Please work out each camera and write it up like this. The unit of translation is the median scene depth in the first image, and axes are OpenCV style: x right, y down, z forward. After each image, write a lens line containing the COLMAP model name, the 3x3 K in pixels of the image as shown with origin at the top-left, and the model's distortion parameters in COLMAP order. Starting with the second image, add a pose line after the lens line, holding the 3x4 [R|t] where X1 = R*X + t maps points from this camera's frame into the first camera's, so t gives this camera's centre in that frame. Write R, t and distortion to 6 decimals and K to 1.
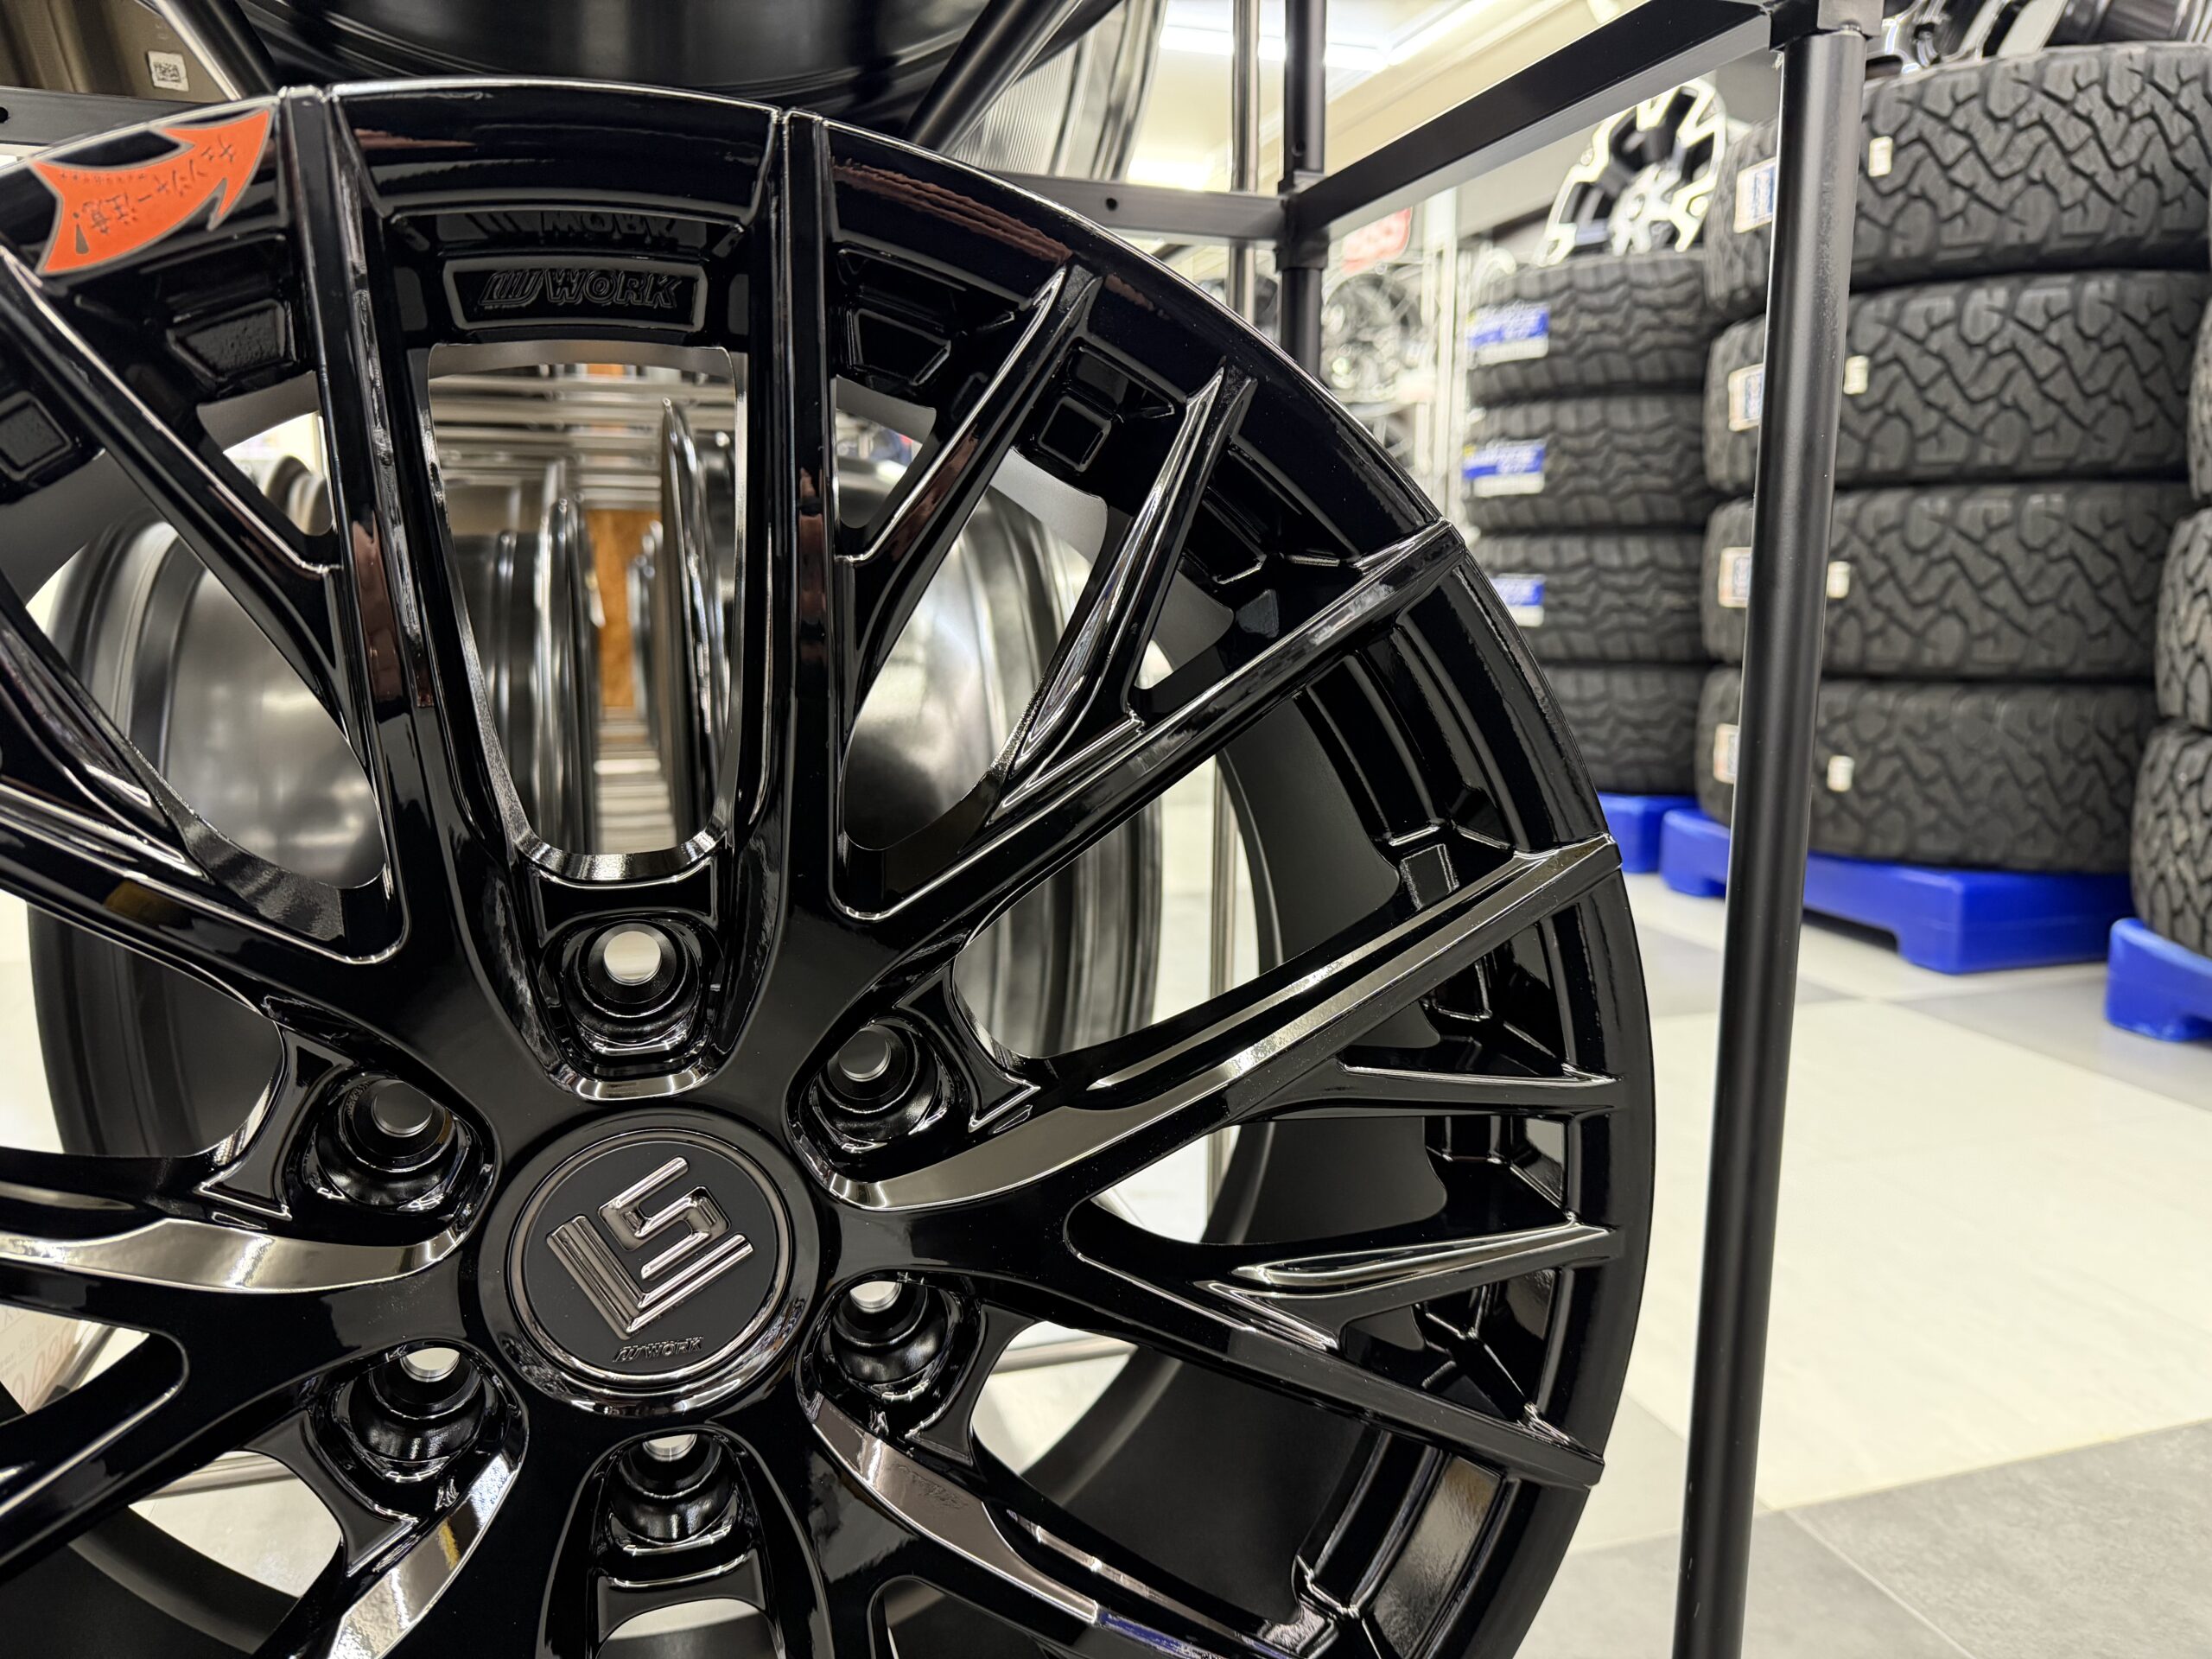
lens RADIAL K [[1589.8, 0, 1096.7], [0, 1589.8, 839.7], [0, 0, 1]] dist [-0.002213, -0.000632]
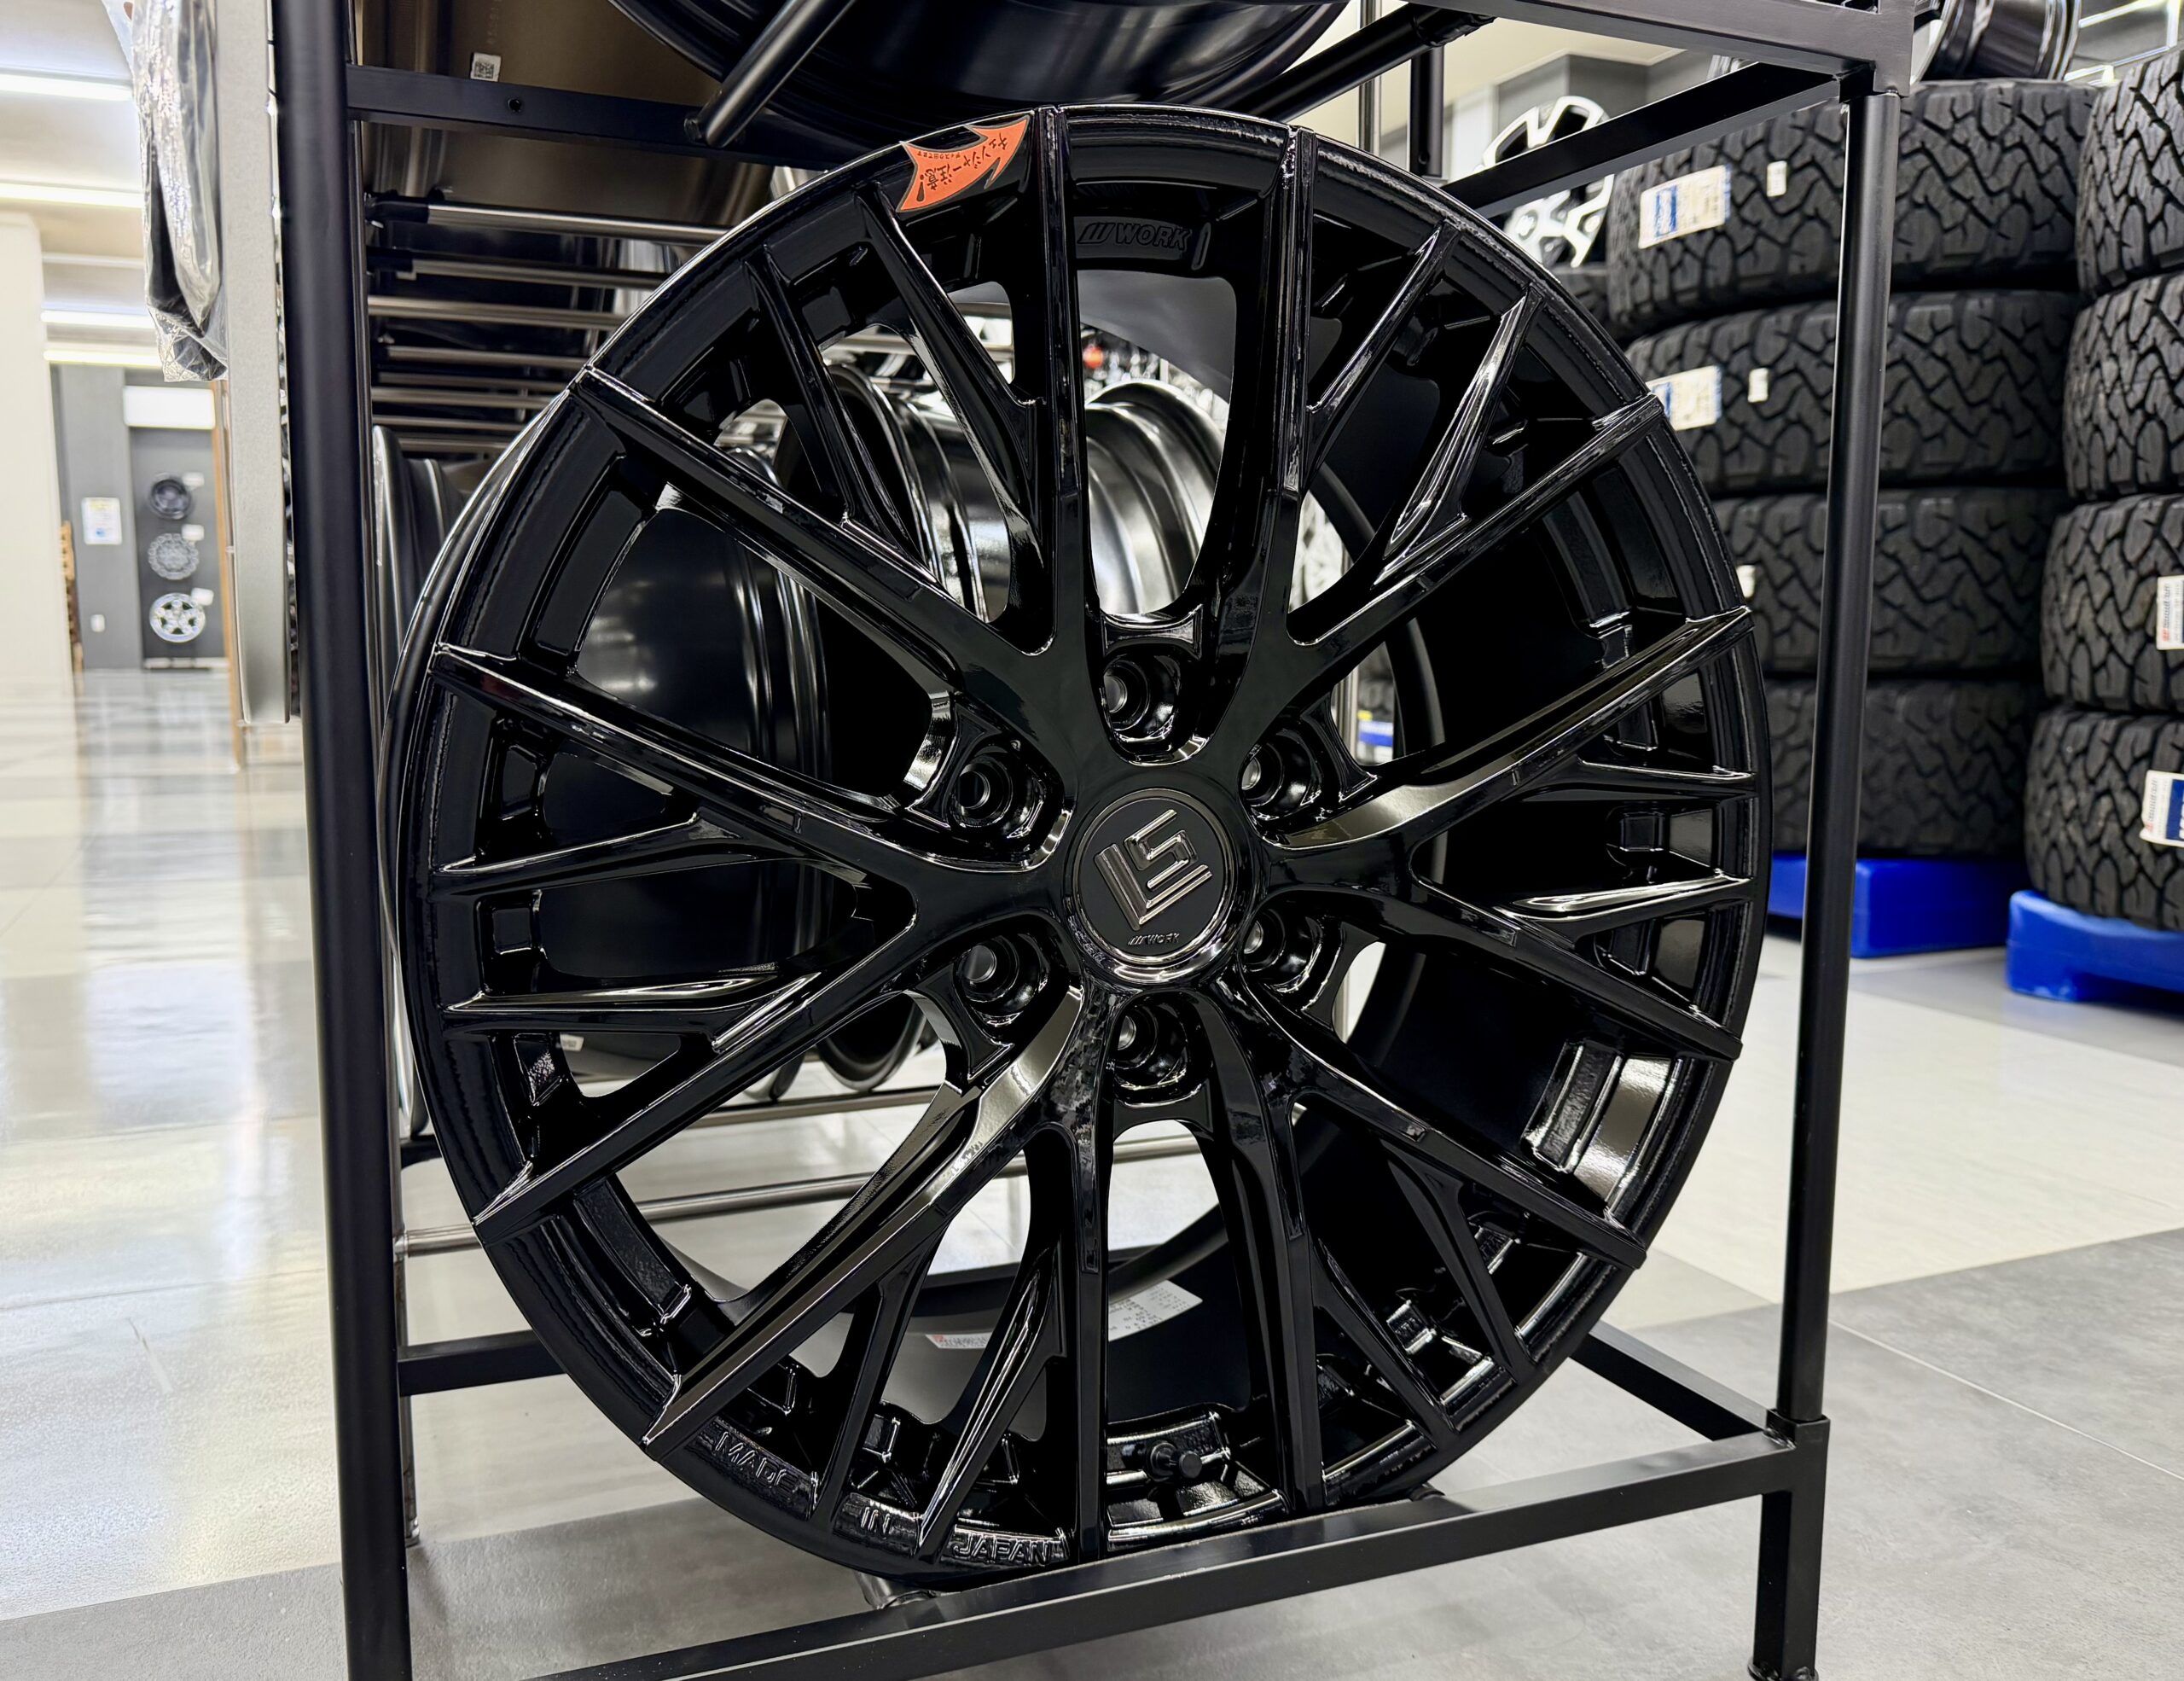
lens RADIAL K [[1811.8, 0, 1070.2], [0, 1811.8, 869.8], [0, 0, 1]] dist [0.013498, 0.001071]
pose [[0.994540, -0.013217, 0.103520, -0.107876], [0.016800, 0.999287, -0.033814, 0.063310], [-0.103000, 0.035369, 0.994052, -0.140323]]
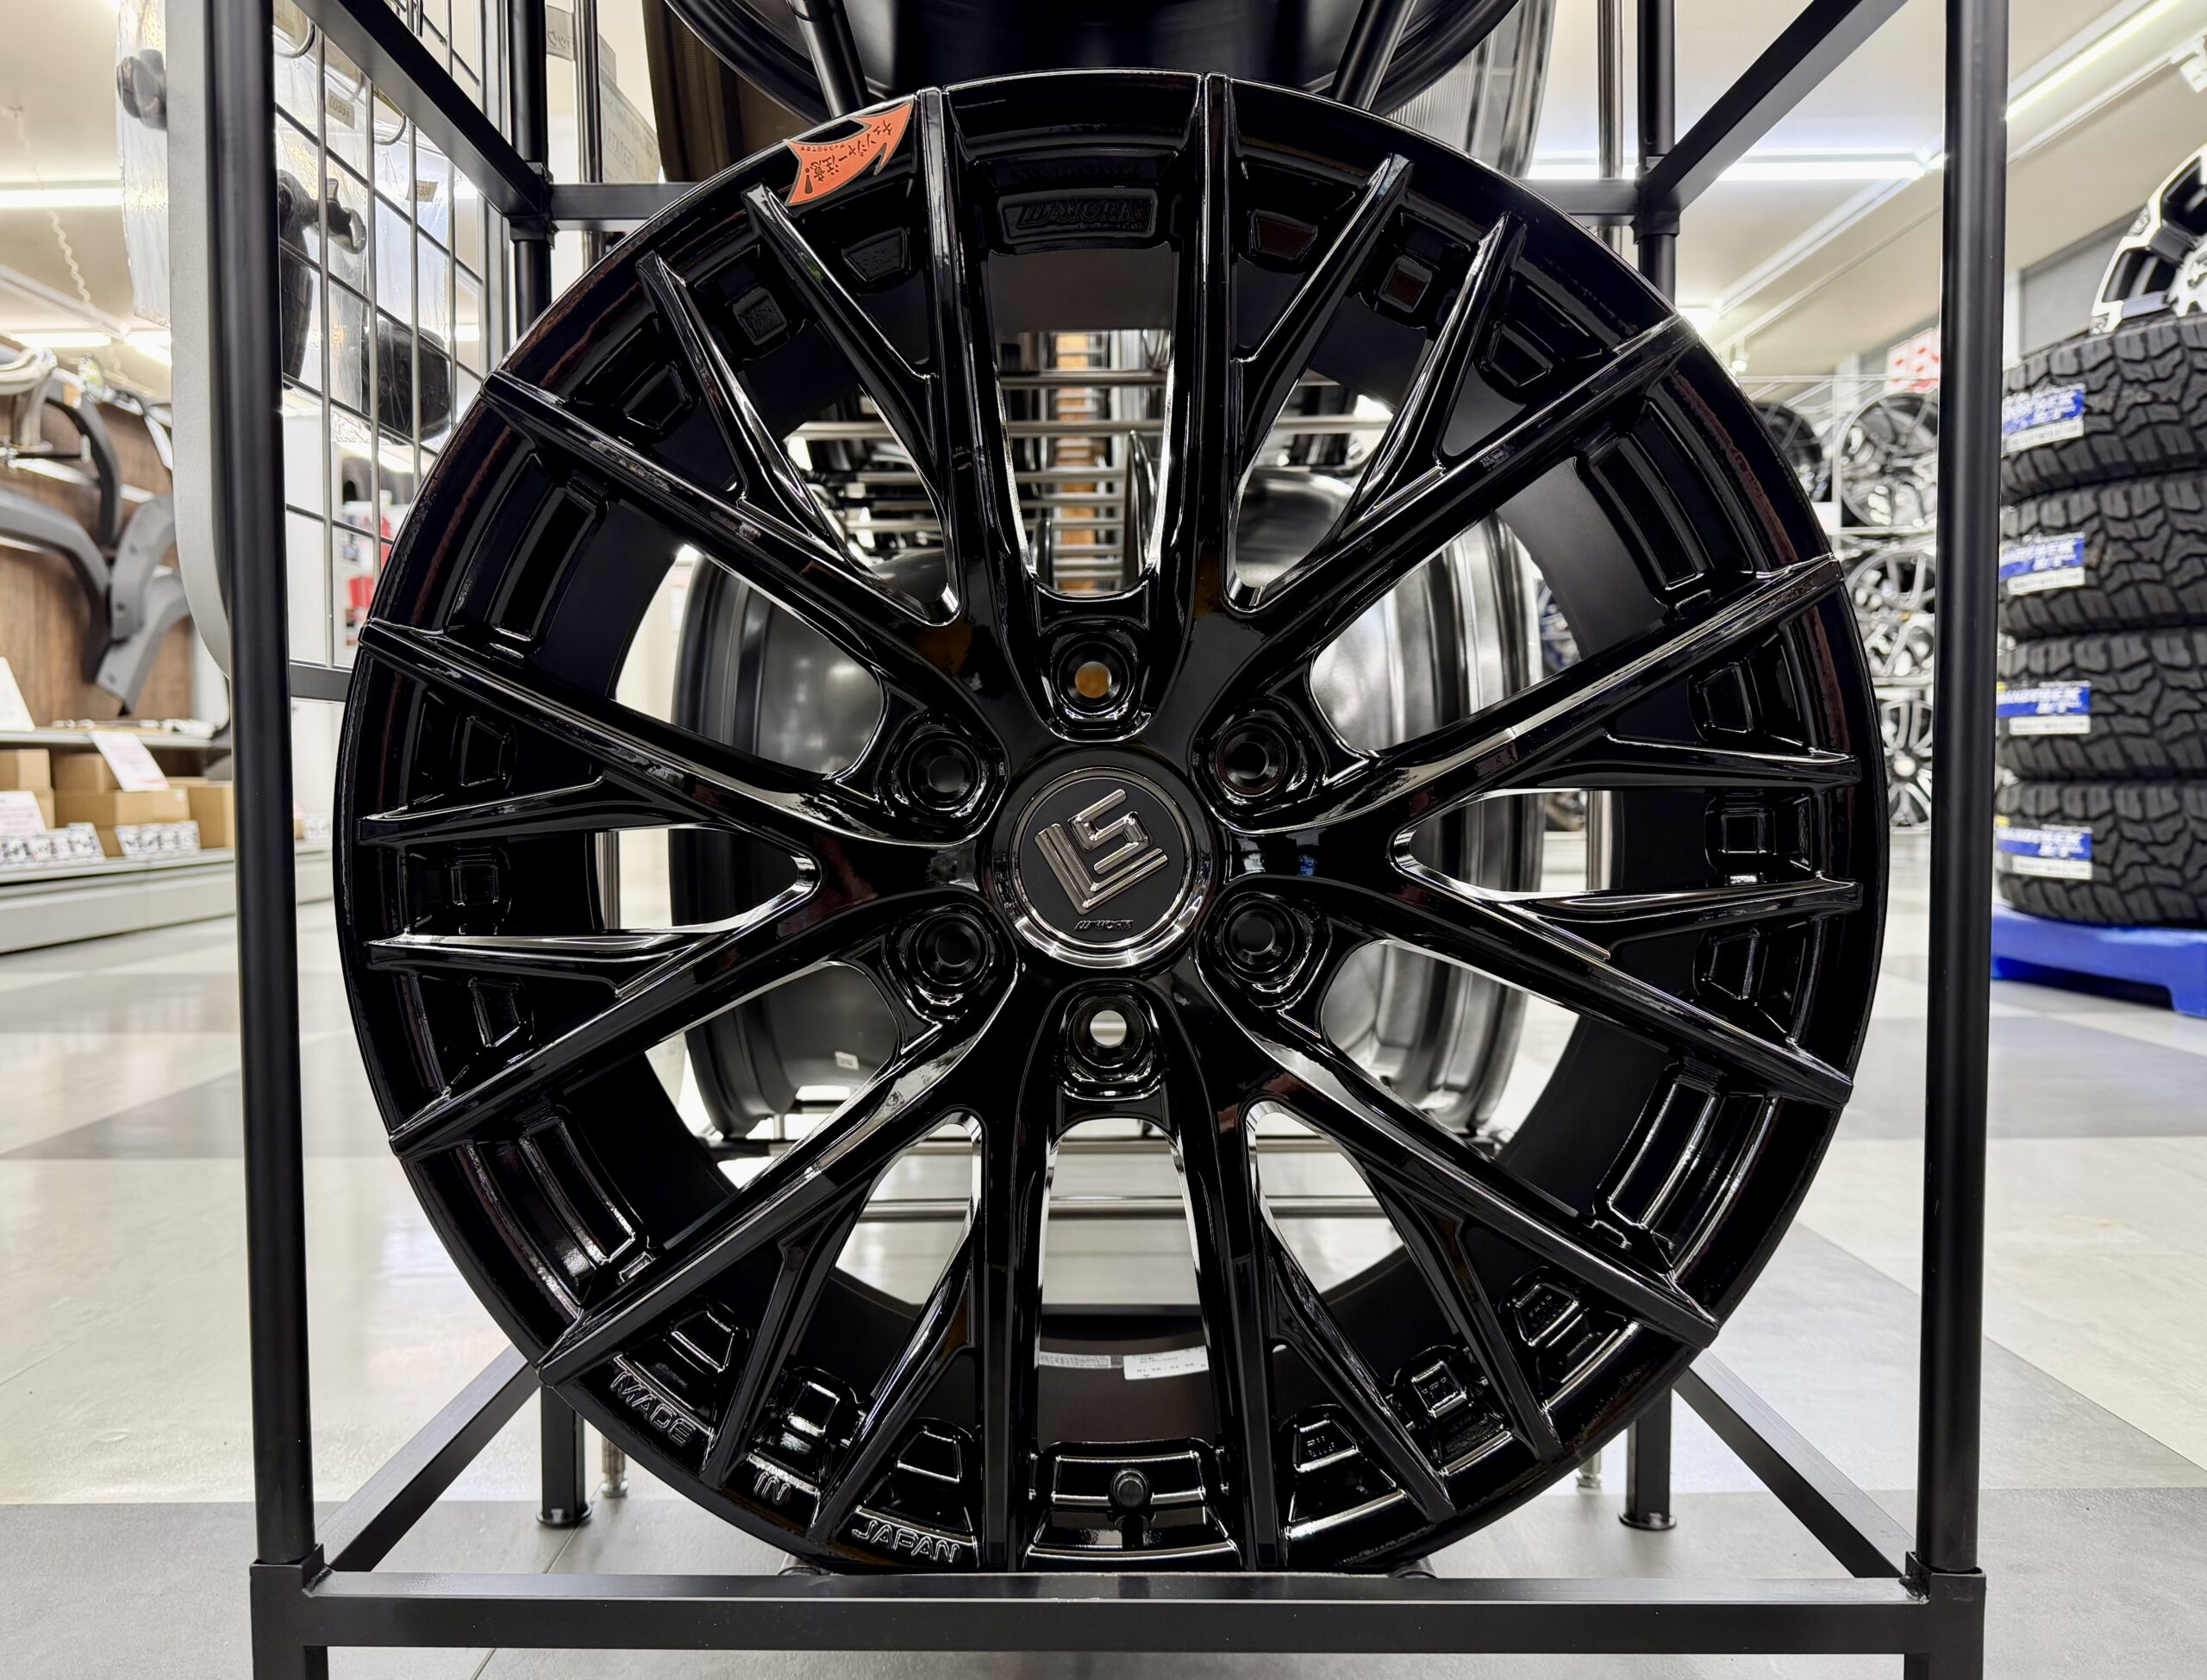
lens RADIAL K [[1712.9, 0, 1087.1], [0, 1712.9, 871.4], [0, 0, 1]] dist [0.003409, 0.012513]
pose [[0.957053, 0.002180, -0.289905, 0.032206], [-0.033385, 0.994148, -0.102738, 0.087625], [0.287984, 0.108004, 0.951525, -0.098882]]
